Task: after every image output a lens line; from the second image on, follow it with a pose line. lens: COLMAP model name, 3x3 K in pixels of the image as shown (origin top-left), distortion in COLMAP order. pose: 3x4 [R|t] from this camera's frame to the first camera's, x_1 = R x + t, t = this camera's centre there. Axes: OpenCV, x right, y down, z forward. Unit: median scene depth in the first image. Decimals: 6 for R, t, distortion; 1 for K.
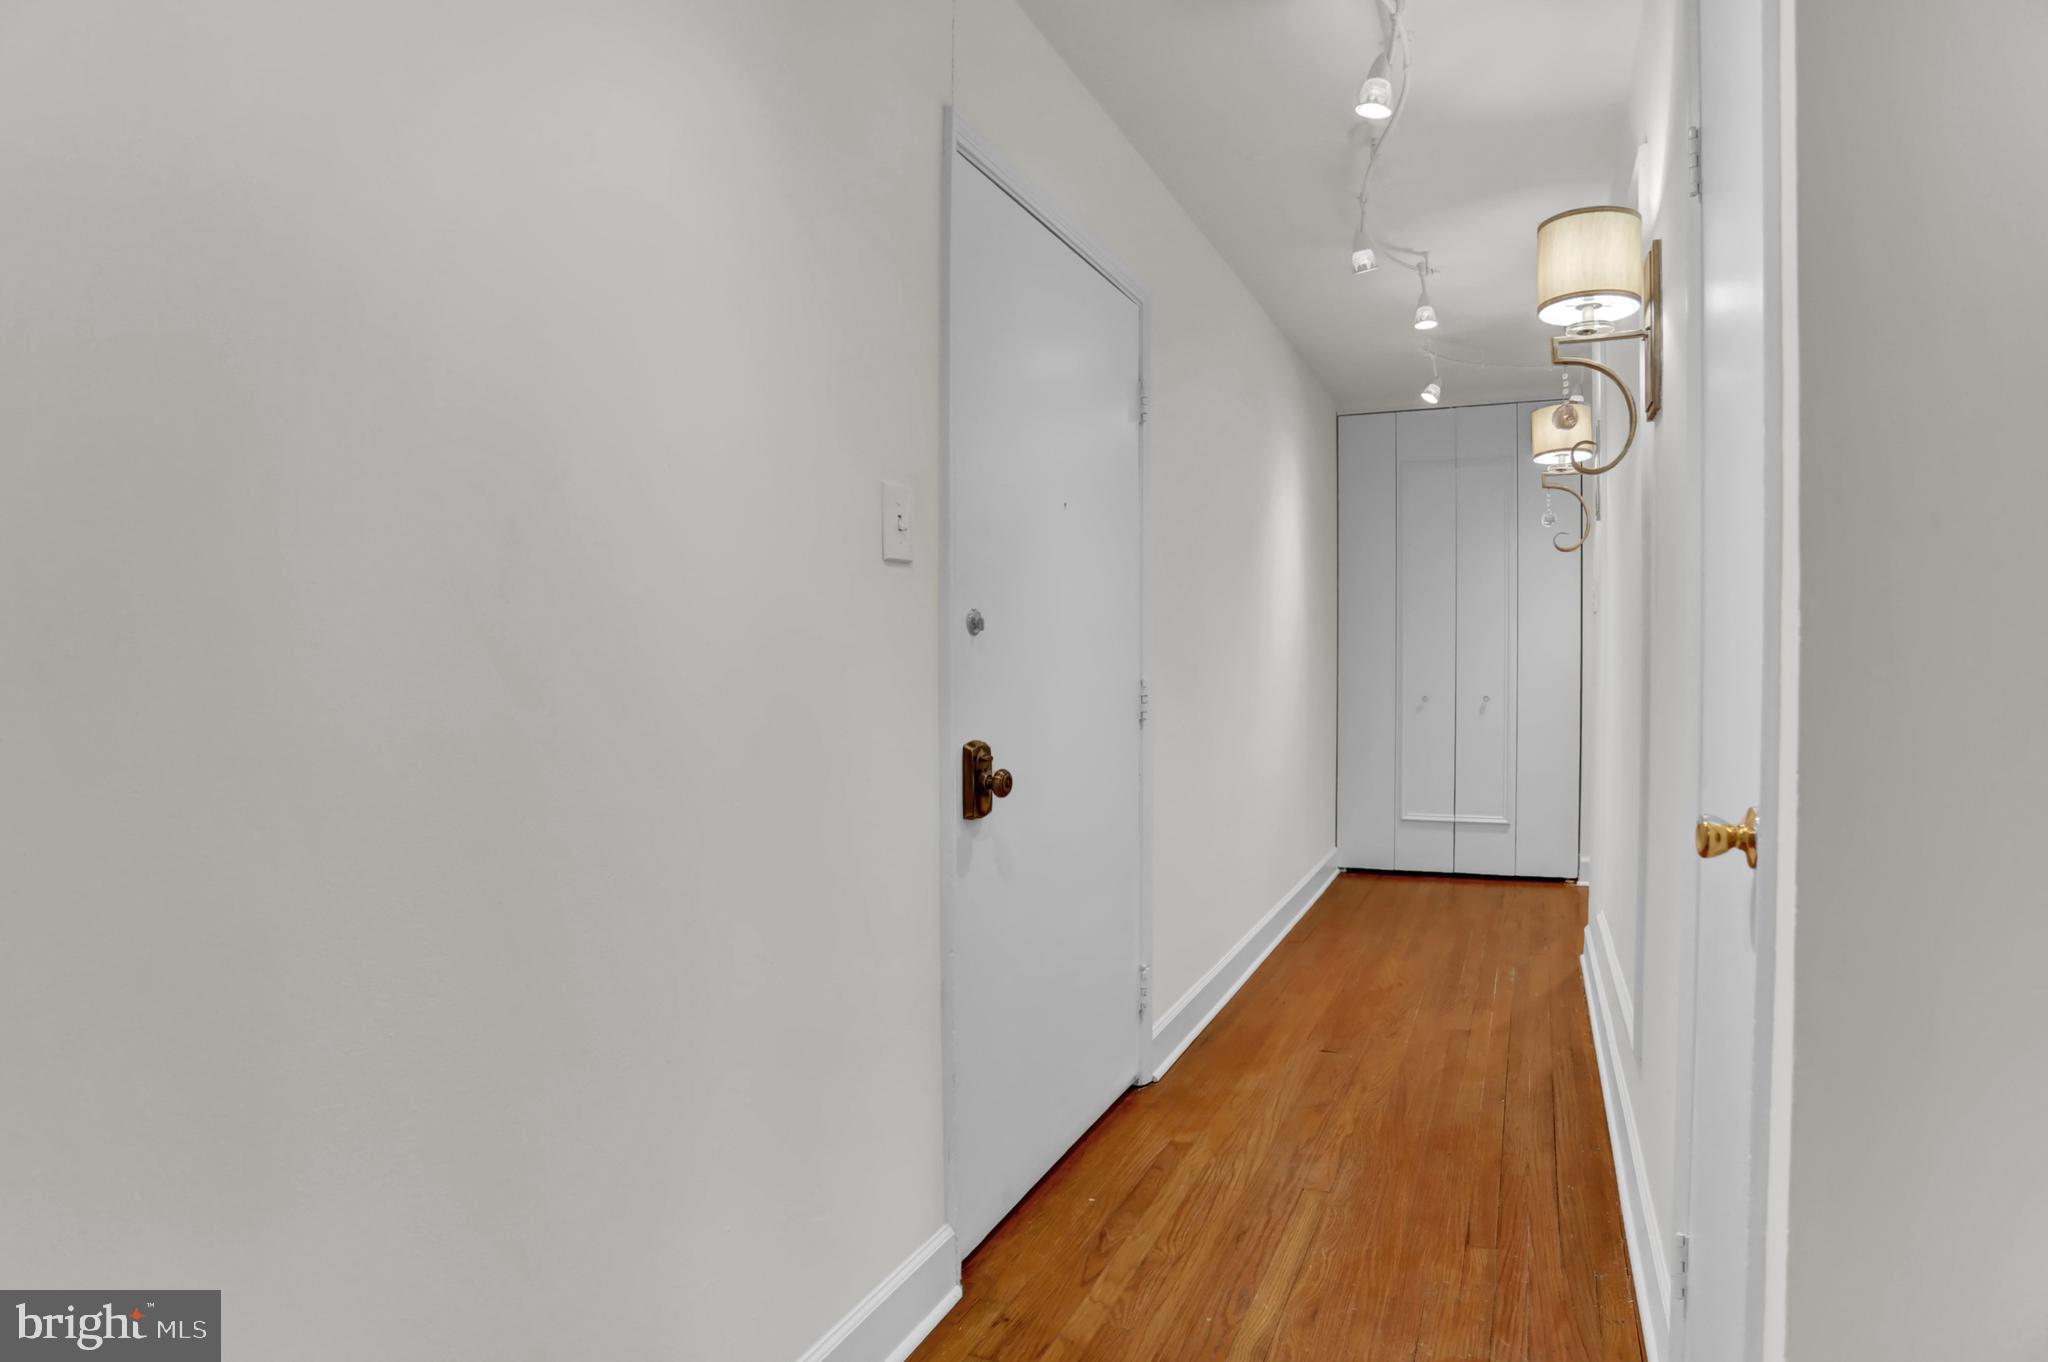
lens RADIAL K [[1055.0, 0, 1159.9], [0, 1055.0, 687.9], [0, 0, 1]] dist [-0.082047, 0.042313]
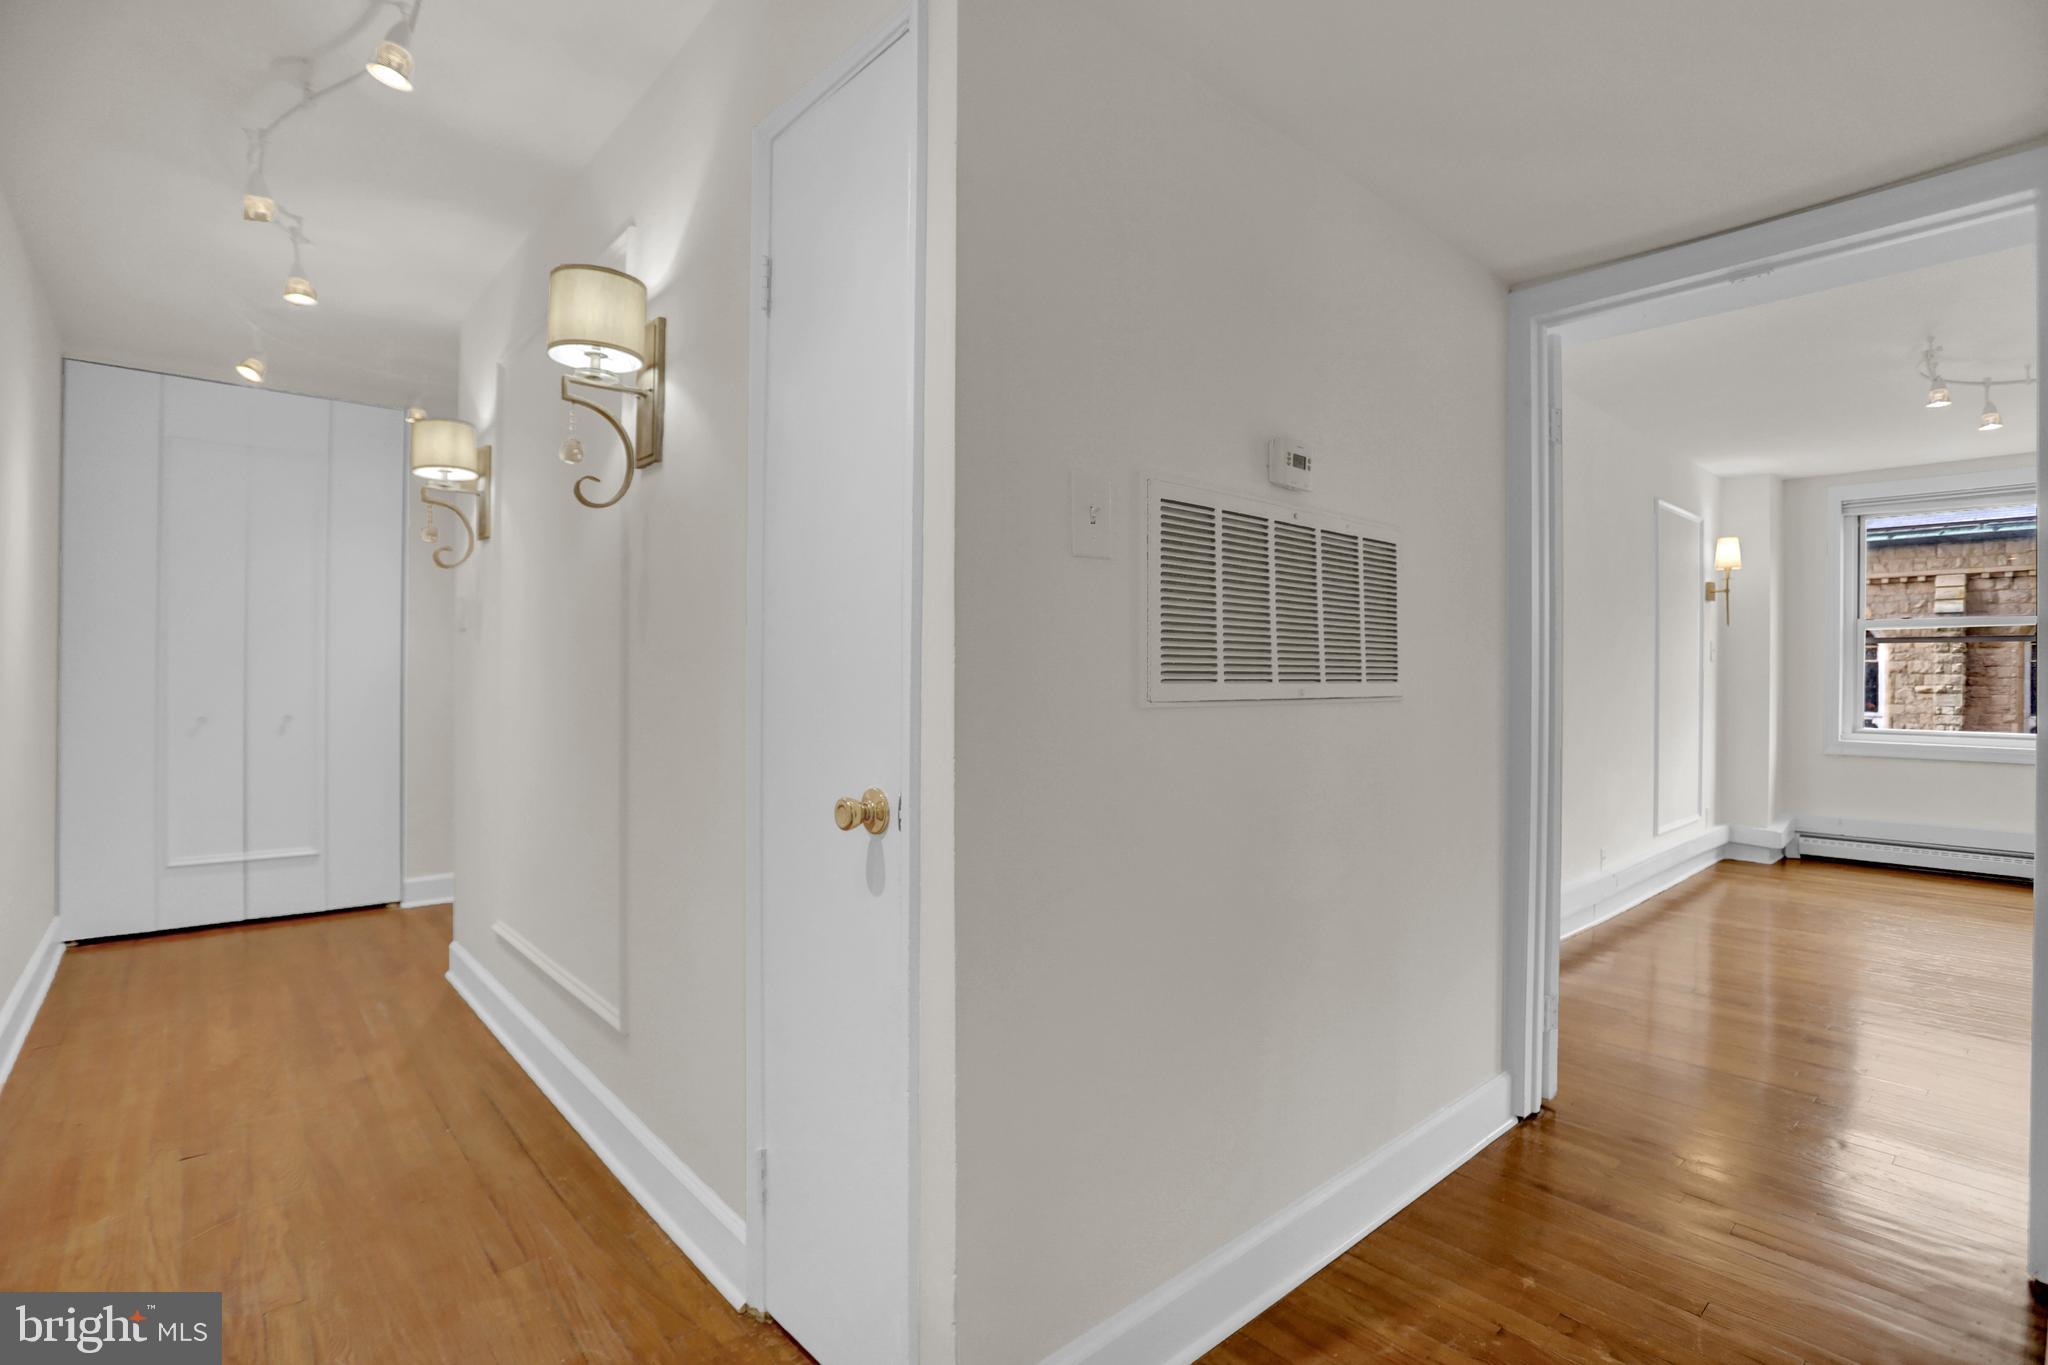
lens RADIAL K [[990.9, 0, 1039.9], [0, 990.9, 681.5], [0, 0, 1]] dist [-0.069307, 0.024545]
pose [[0.487110, 0.008415, 0.873300, -0.223041], [0.011811, 0.999799, -0.016222, -0.001054], [-0.873261, 0.018216, 0.486912, 0.083654]]
